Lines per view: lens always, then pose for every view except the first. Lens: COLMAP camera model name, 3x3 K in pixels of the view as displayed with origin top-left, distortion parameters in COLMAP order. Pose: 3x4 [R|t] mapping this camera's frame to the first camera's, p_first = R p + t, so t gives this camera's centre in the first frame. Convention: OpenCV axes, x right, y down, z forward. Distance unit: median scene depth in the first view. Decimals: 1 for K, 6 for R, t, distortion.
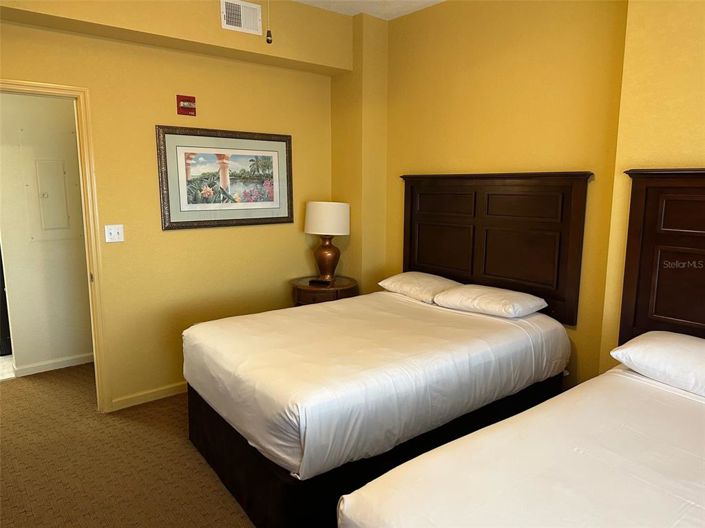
lens RADIAL K [[488.3, 0, 352.5], [0, 488.3, 264.0], [0, 0, 1]] dist [0.067096, -0.093157]
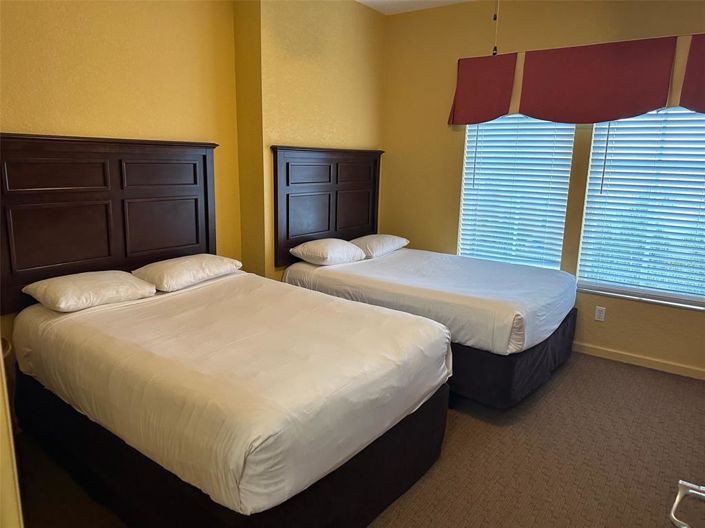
lens RADIAL K [[488.3, 0, 352.5], [0, 488.3, 264.0], [0, 0, 1]] dist [0.067096, -0.093157]
pose [[-0.242208, -0.220057, 0.944939, -0.969483], [0.130802, 0.957641, 0.256543, -0.195741], [-0.961367, 0.185736, -0.203164, 1.127236]]
